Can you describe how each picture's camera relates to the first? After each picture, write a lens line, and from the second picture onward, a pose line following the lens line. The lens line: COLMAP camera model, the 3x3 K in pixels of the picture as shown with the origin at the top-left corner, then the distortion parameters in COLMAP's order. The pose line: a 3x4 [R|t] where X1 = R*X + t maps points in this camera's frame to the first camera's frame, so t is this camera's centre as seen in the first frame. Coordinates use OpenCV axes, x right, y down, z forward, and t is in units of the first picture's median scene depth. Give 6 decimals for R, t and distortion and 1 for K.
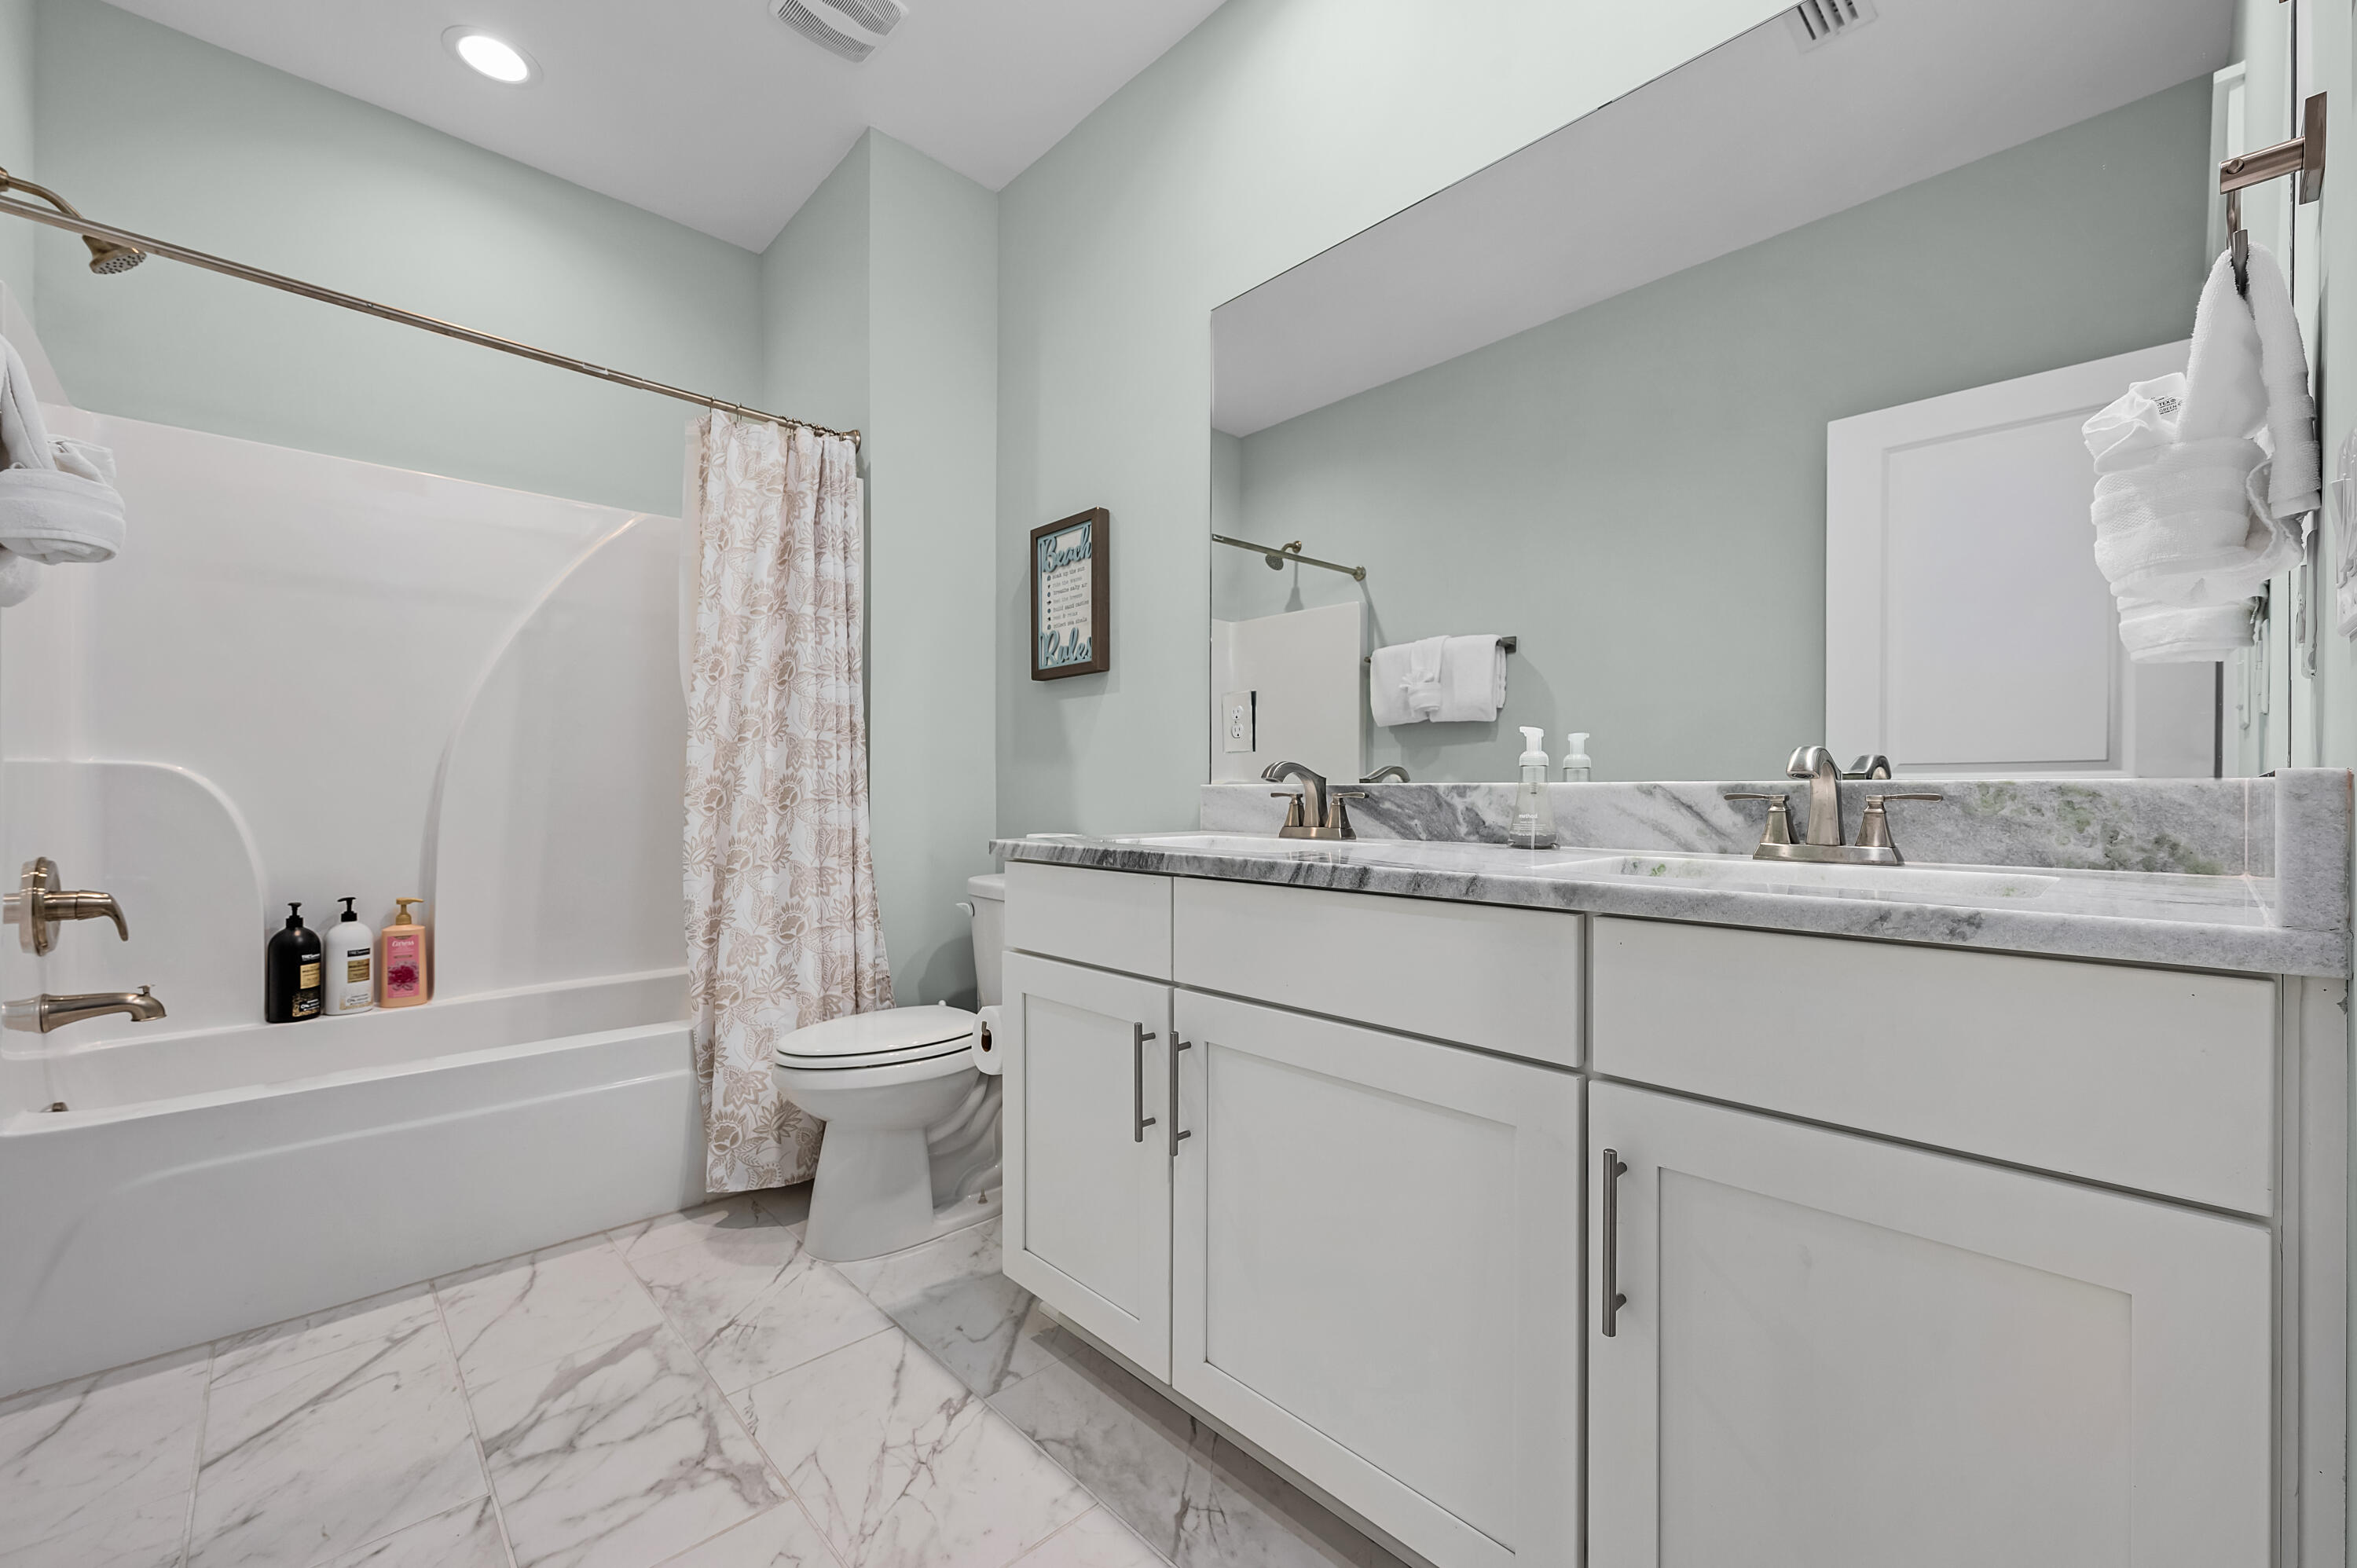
lens RADIAL K [[946.4, 0, 1189.6], [0, 946.4, 786.9], [0, 0, 1]] dist [-0.001007, -0.000010]
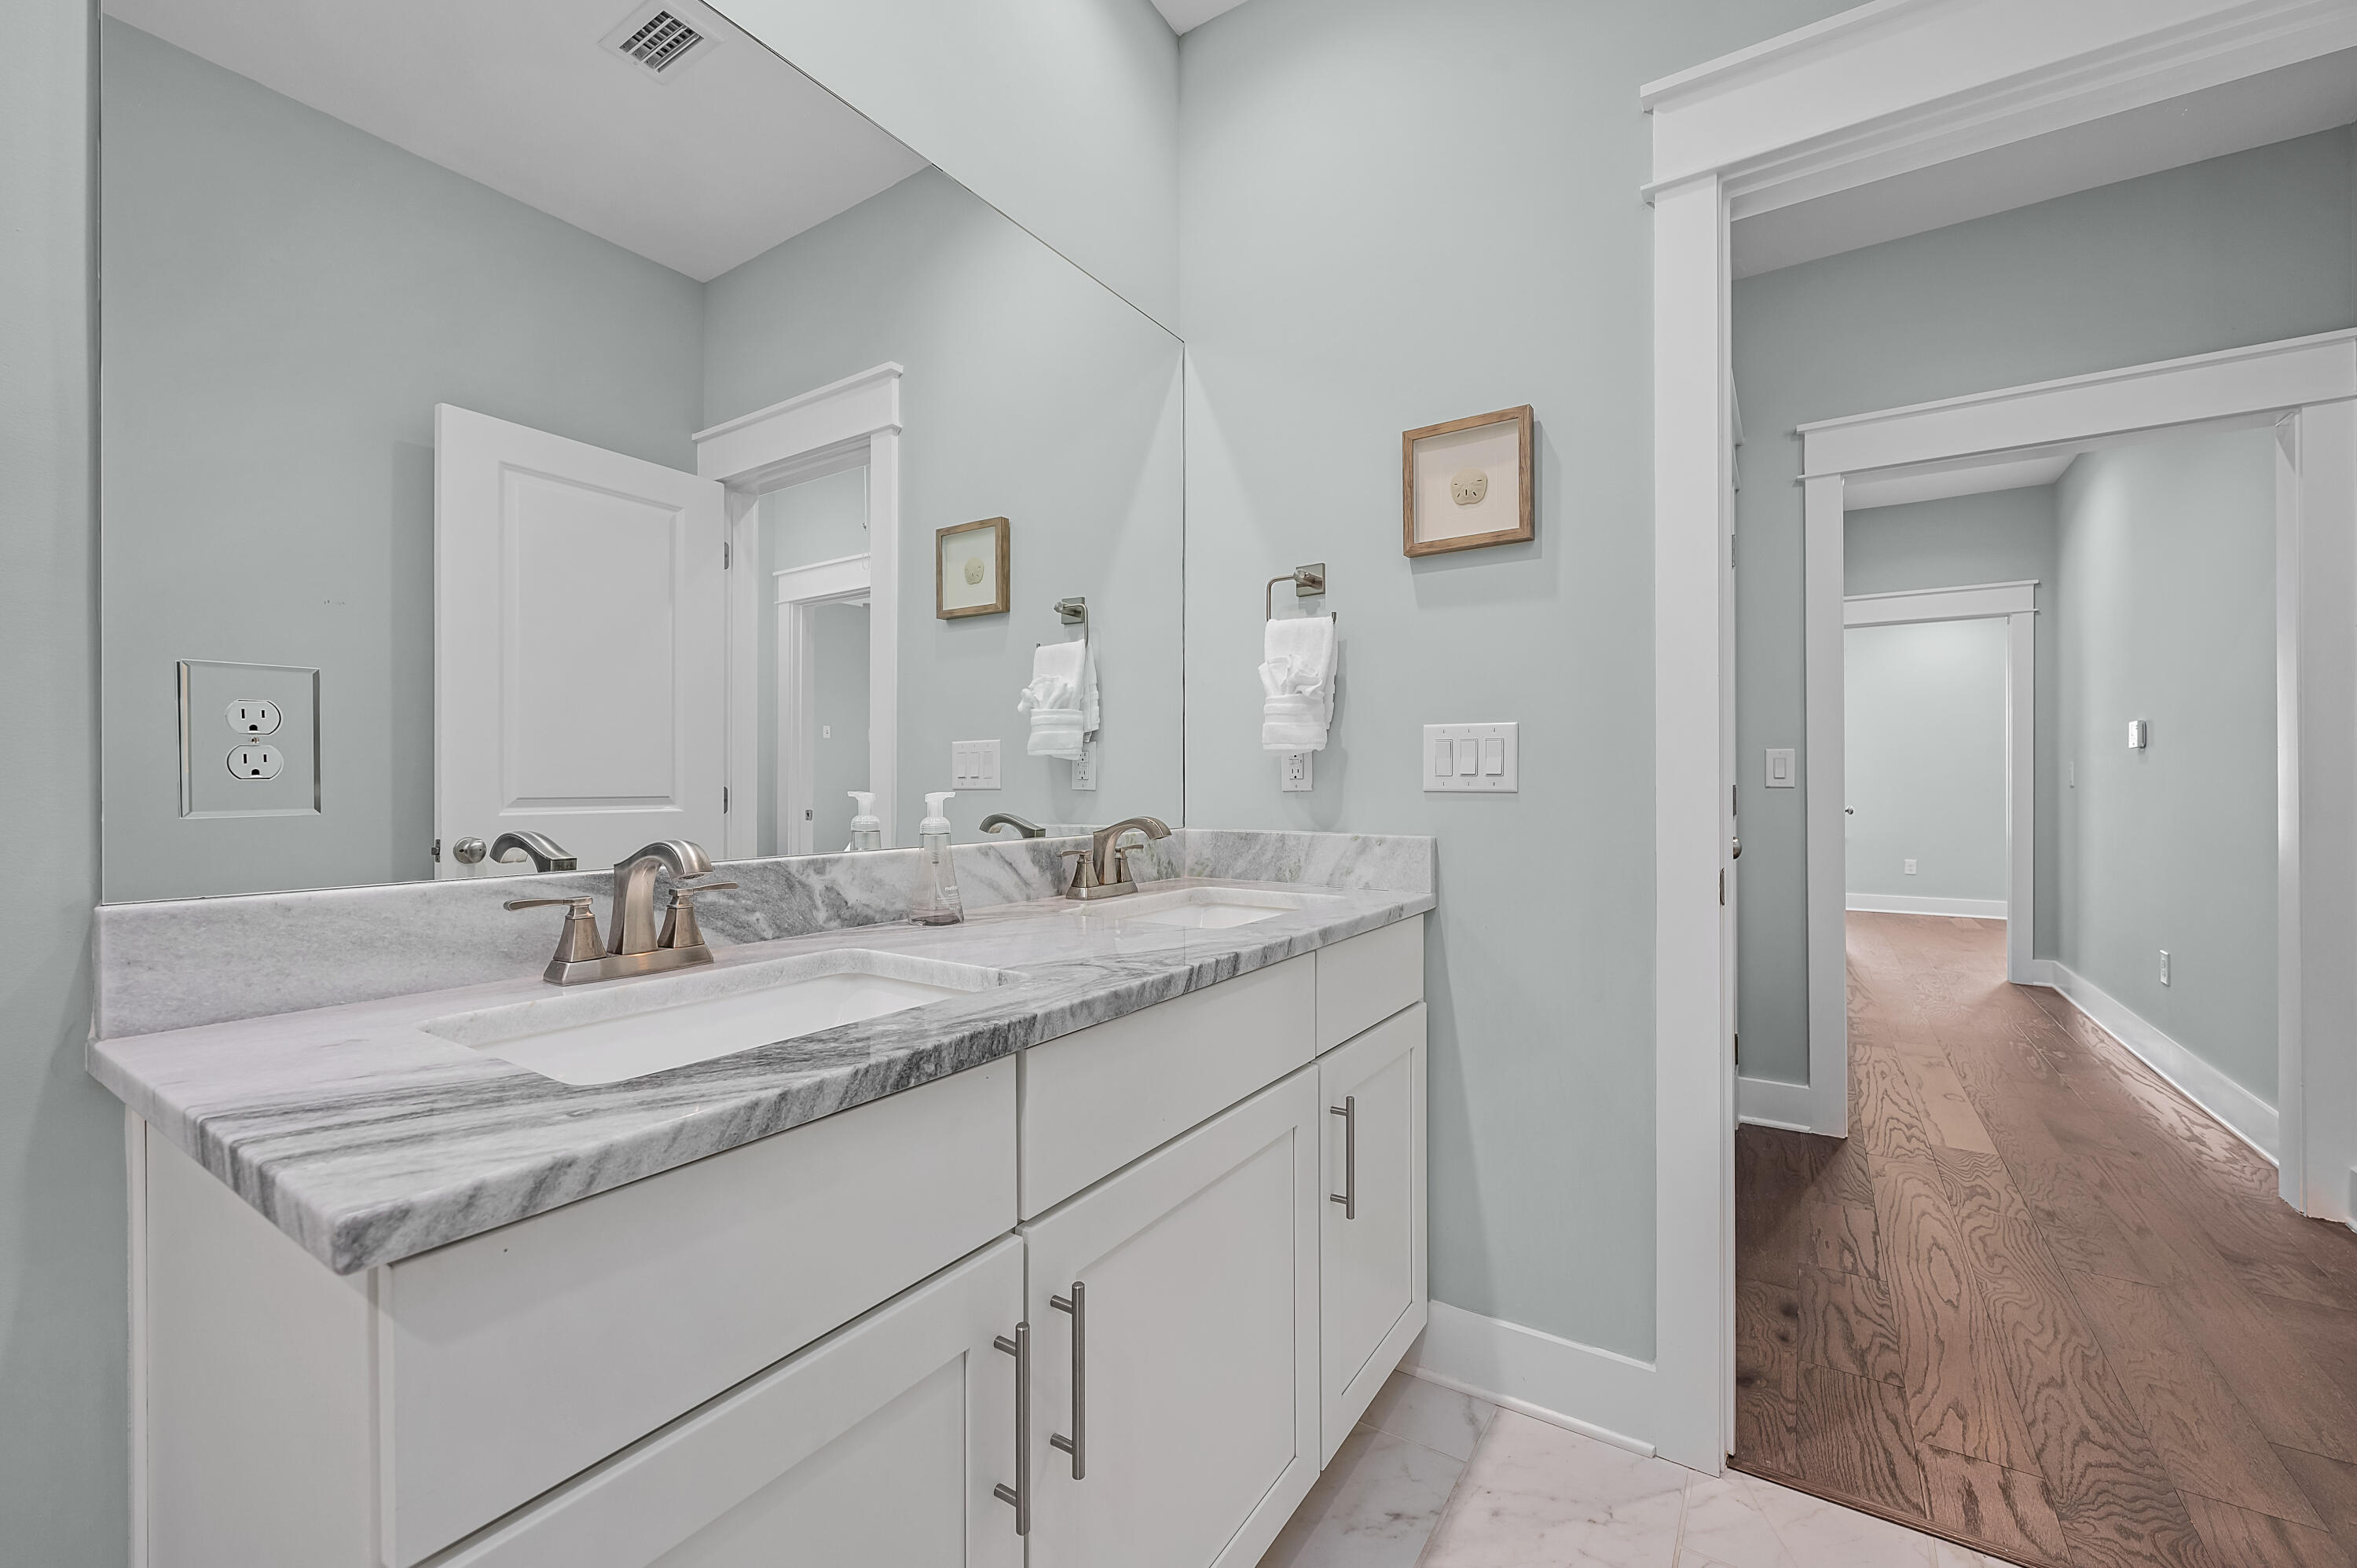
lens RADIAL K [[946.4, 0, 1190.9], [0, 946.4, 792.3], [0, 0, 1]] dist [-0.001007, -0.000010]
pose [[-0.235274, -0.007434, 0.971901, -0.540282], [-0.004108, 0.999969, 0.006654, -0.063029], [-0.971920, -0.002428, -0.235297, 0.905900]]
